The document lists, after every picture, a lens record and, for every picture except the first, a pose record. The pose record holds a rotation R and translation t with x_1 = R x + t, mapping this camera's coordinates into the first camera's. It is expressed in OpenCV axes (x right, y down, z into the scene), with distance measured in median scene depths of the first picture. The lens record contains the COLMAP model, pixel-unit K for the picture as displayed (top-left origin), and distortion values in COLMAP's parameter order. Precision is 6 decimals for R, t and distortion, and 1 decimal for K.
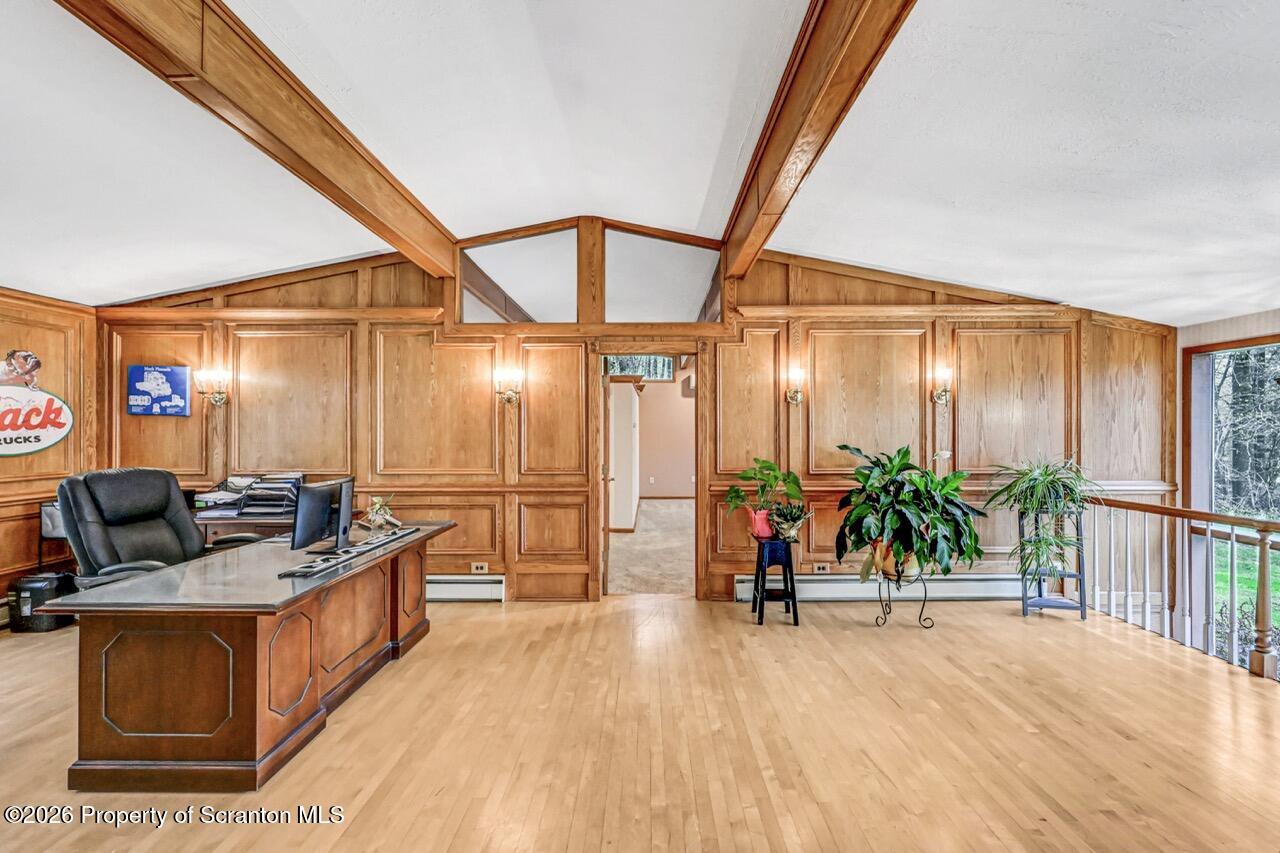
lens RADIAL K [[512.0, 0, 643.1], [0, 512.0, 430.5], [0, 0, 1]] dist [0.001831, -0.000018]
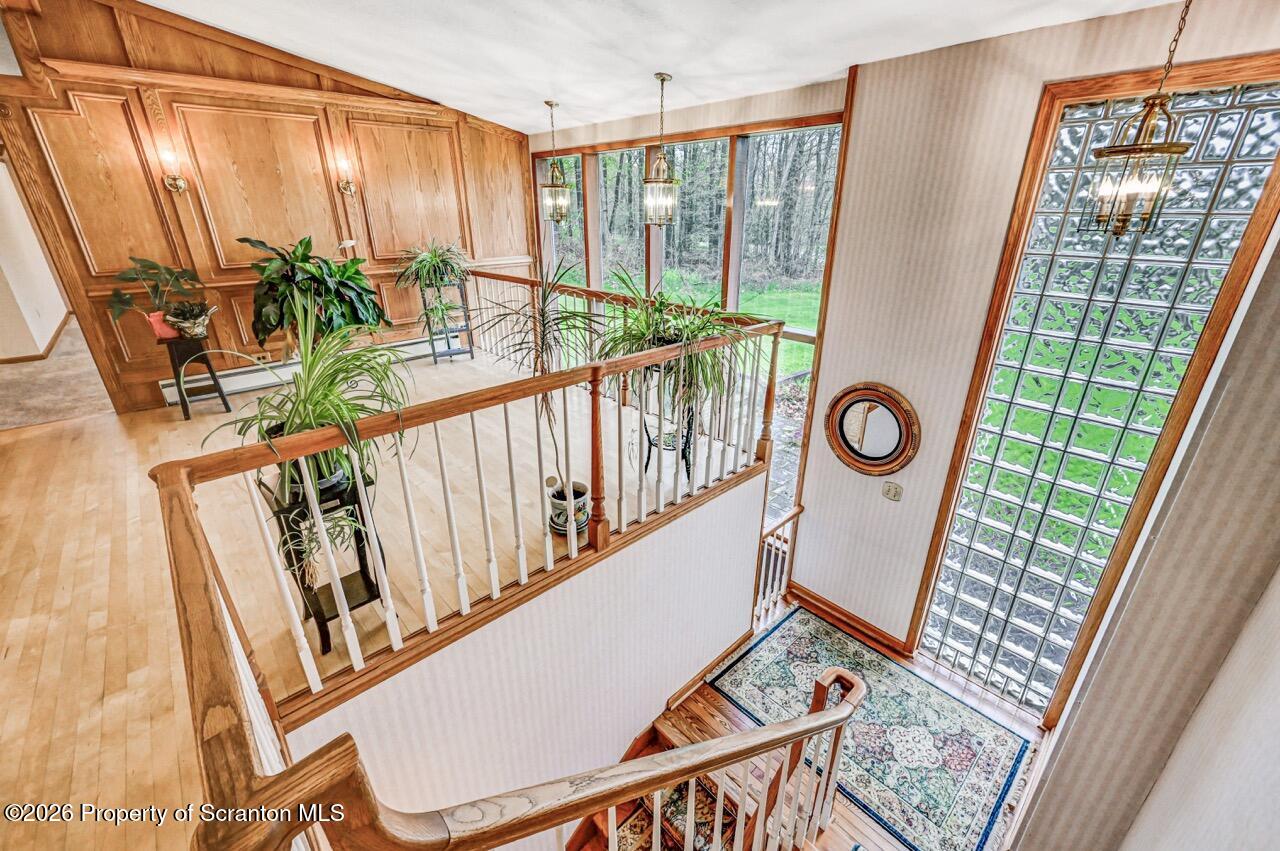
lens RADIAL K [[520.1, 0, 637.7], [0, 520.1, 419.8], [0, 0, 1]] dist [-0.000777, 0.000545]
pose [[0.729751, -0.259412, 0.632589, 0.198933], [0.002097, 0.926071, 0.377344, -0.023959], [-0.683710, -0.274041, 0.676345, -0.324780]]
